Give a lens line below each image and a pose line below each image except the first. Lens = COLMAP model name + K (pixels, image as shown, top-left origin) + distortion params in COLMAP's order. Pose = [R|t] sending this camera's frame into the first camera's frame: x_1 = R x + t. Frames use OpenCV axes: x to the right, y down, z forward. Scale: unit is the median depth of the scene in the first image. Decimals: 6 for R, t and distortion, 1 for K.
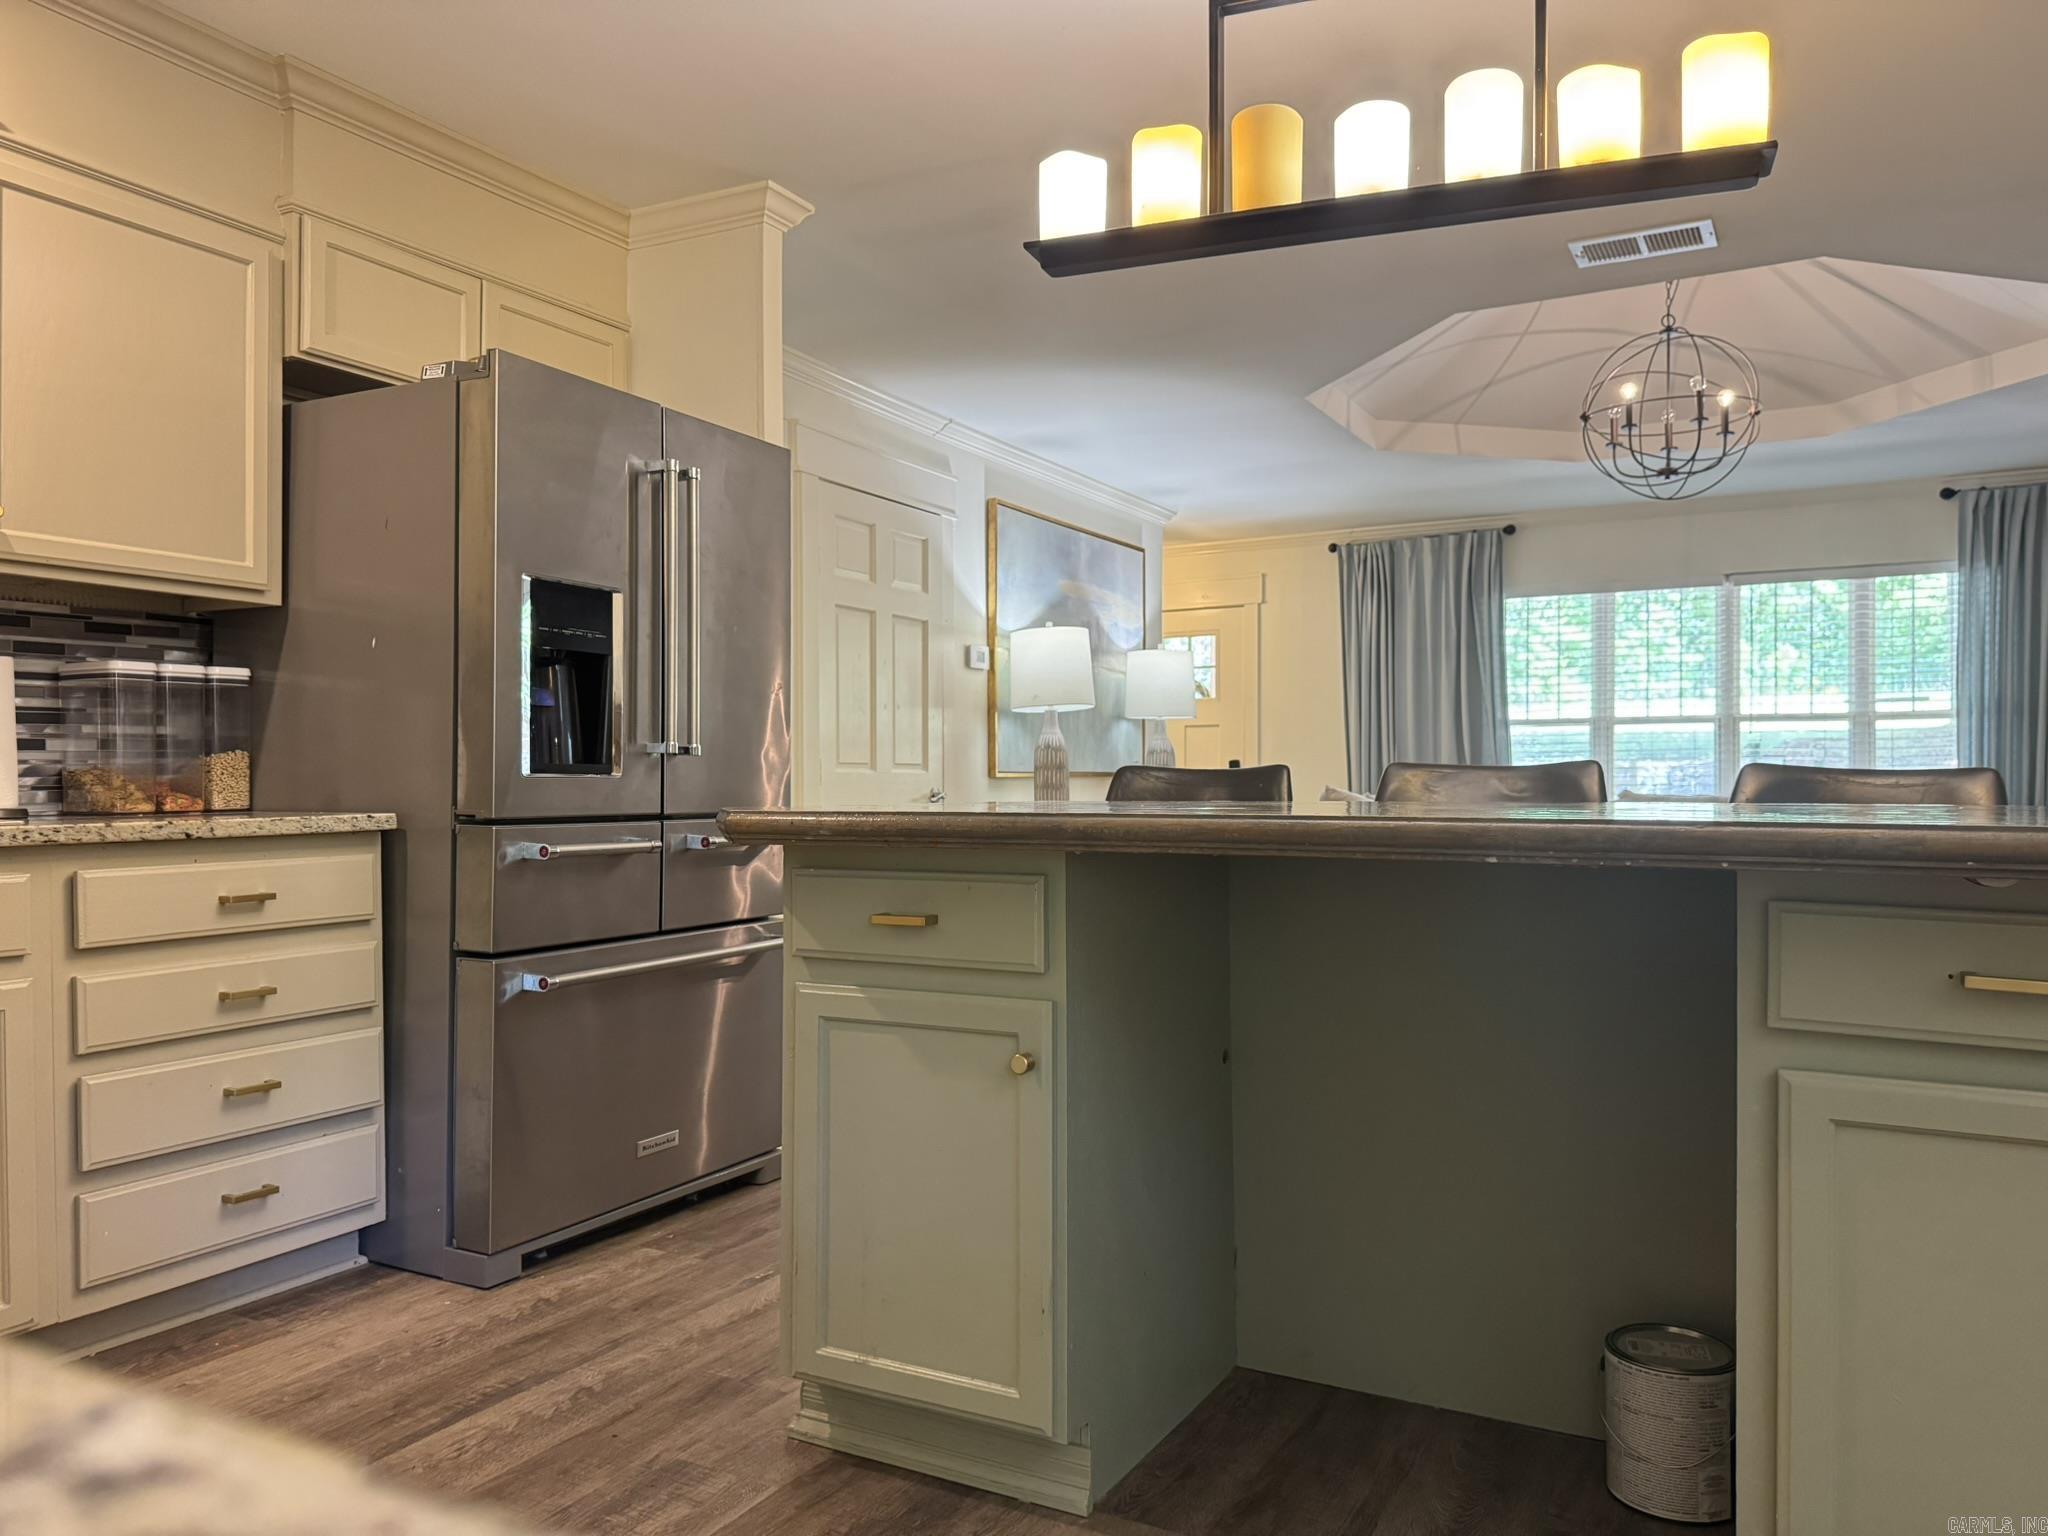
lens RADIAL K [[1446.5, 0, 1013.5], [0, 1446.5, 783.5], [0, 0, 1]] dist [0.073363, -0.095942]
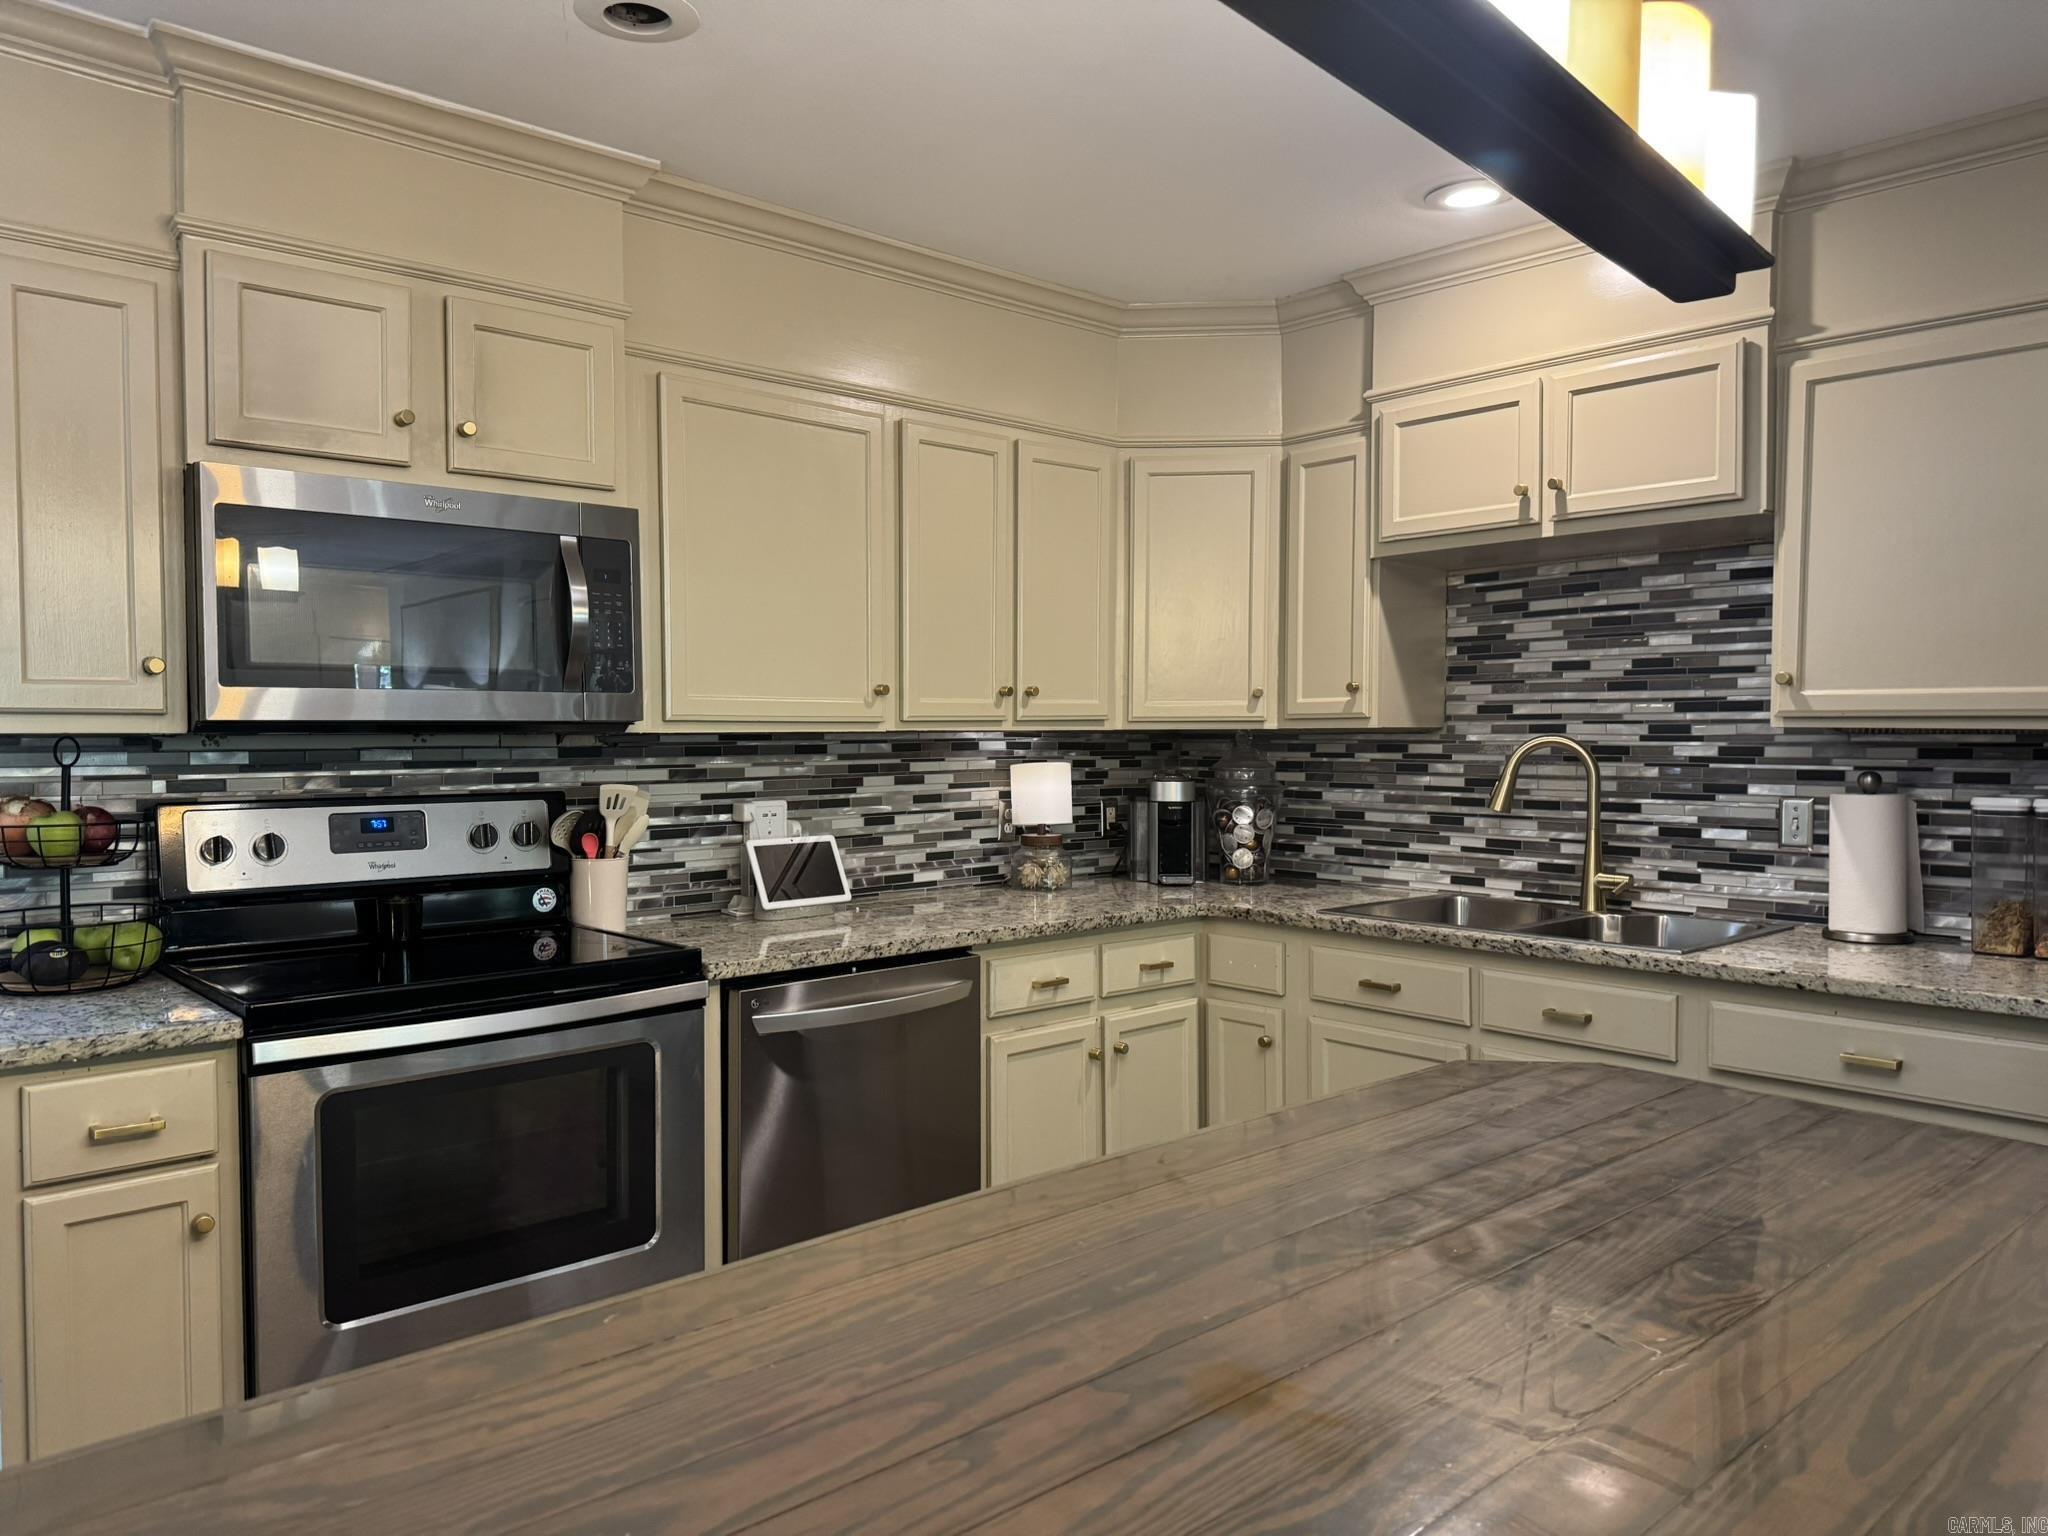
lens RADIAL K [[1446.5, 0, 1019.5], [0, 1446.5, 773.8], [0, 0, 1]] dist [0.073363, -0.095942]
pose [[-0.315729, 0.035068, -0.948201, 0.494461], [-0.003712, 0.999264, 0.038192, -0.127750], [0.948842, 0.015578, -0.315366, 0.668160]]
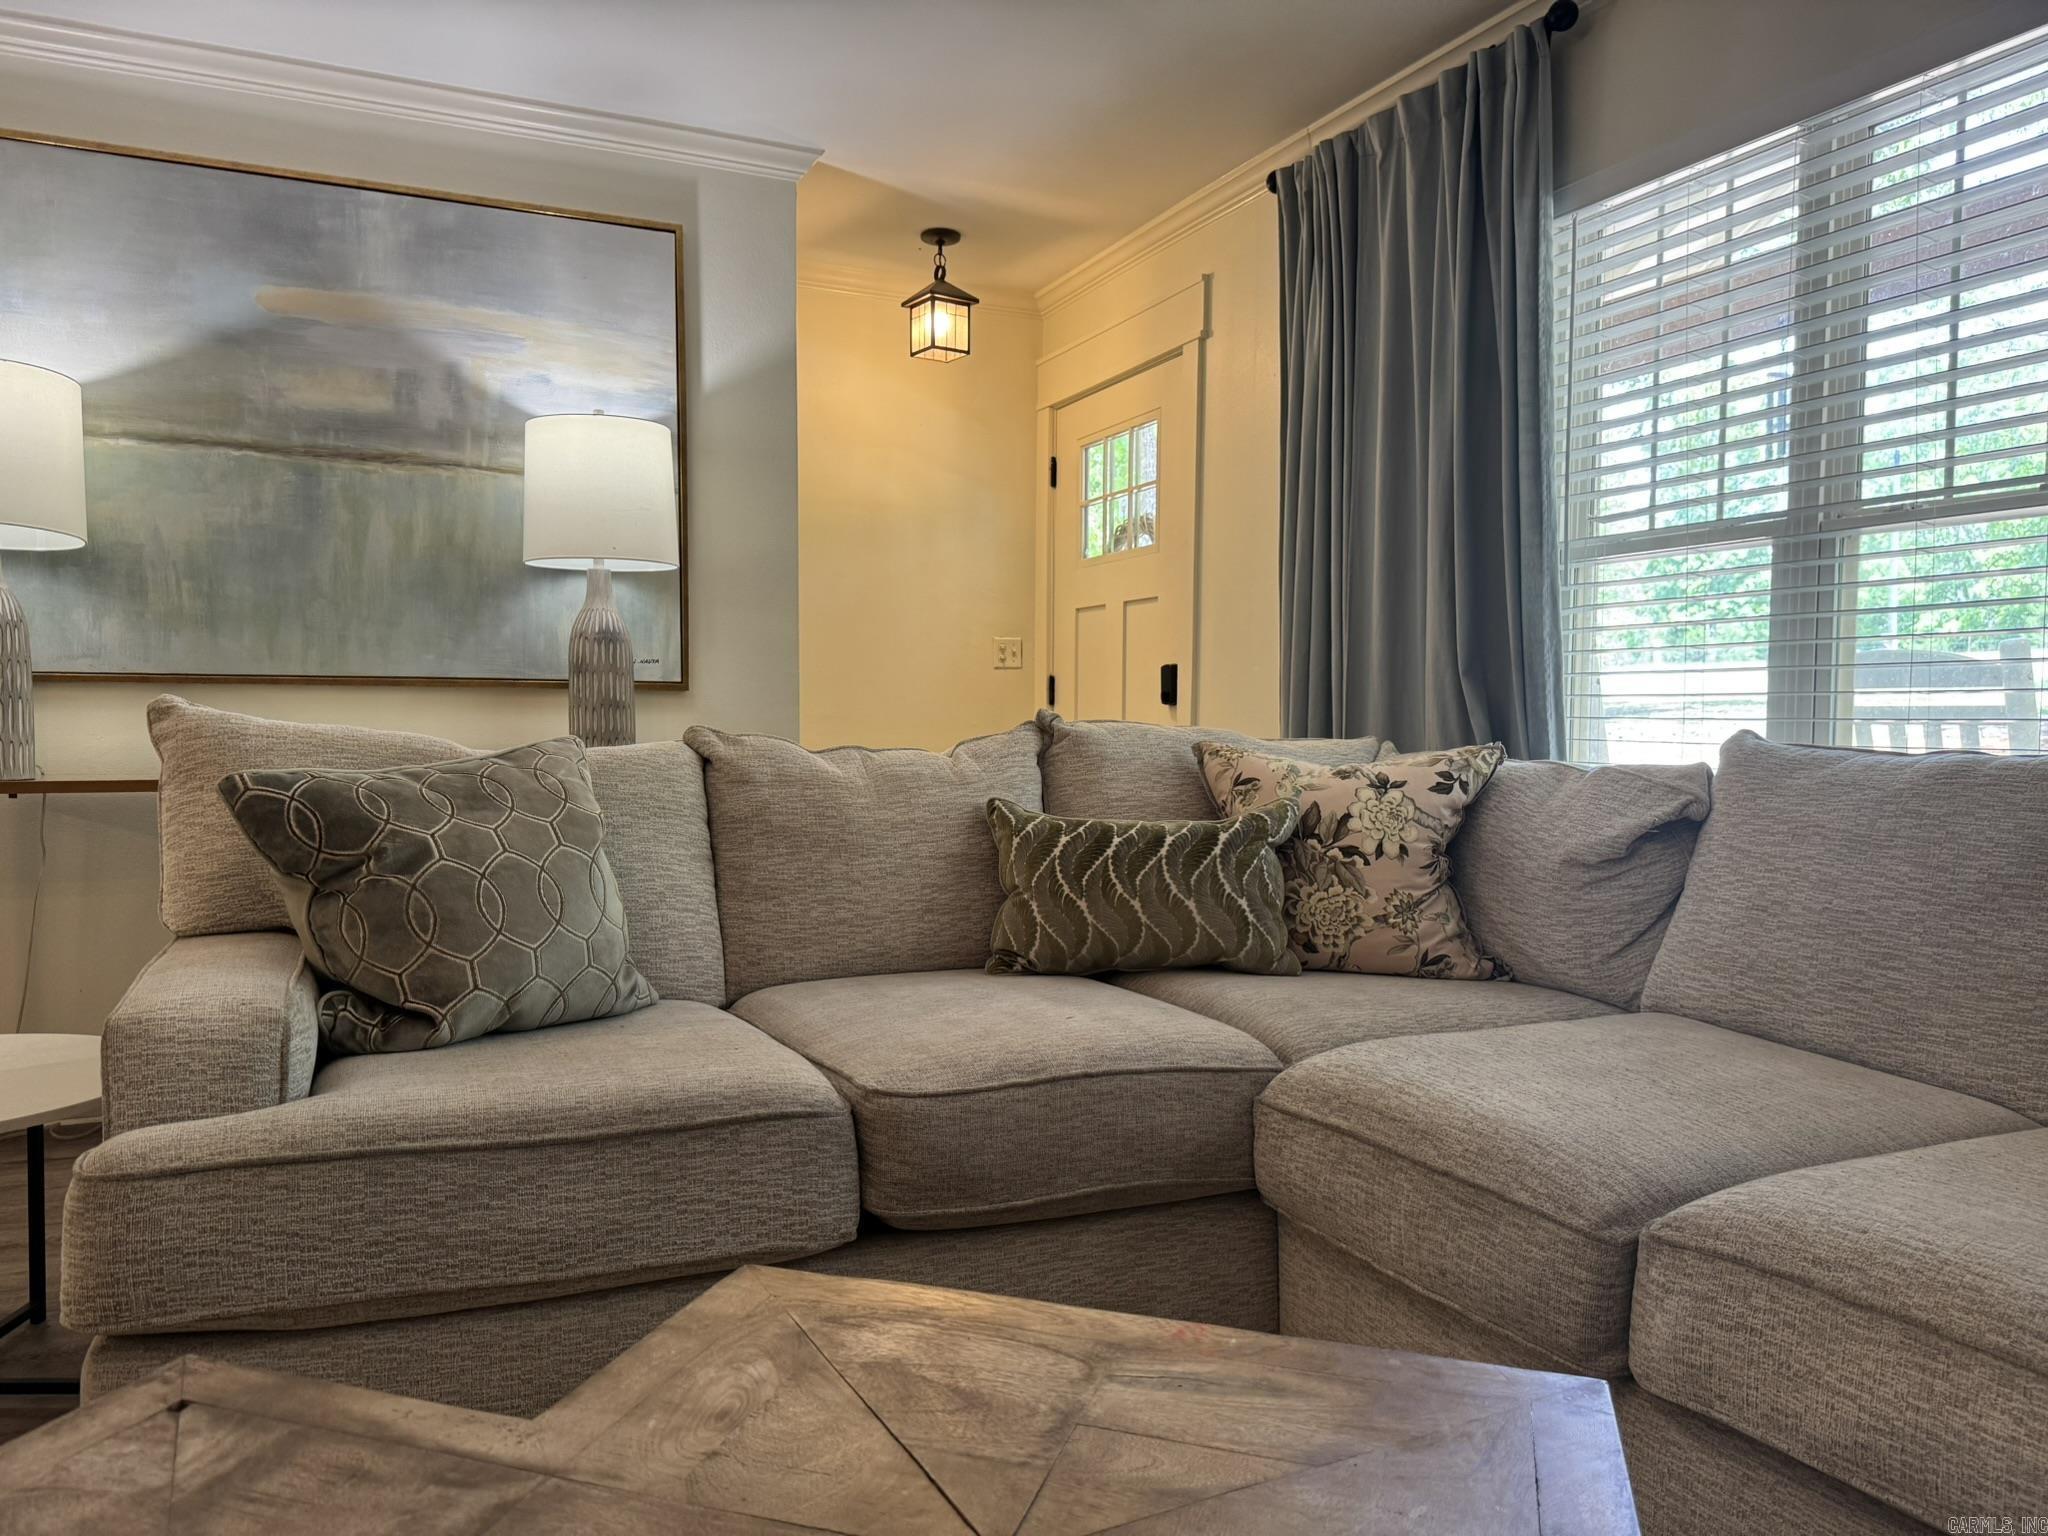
lens RADIAL K [[1446.5, 0, 1007.5], [0, 1446.5, 763.4], [0, 0, 1]] dist [0.073363, -0.095942]
pose [[0.801738, 0.031981, -0.596820, 1.246186], [-0.013707, 0.999289, 0.035136, 0.005849], [0.597519, -0.019989, 0.801606, 1.706628]]
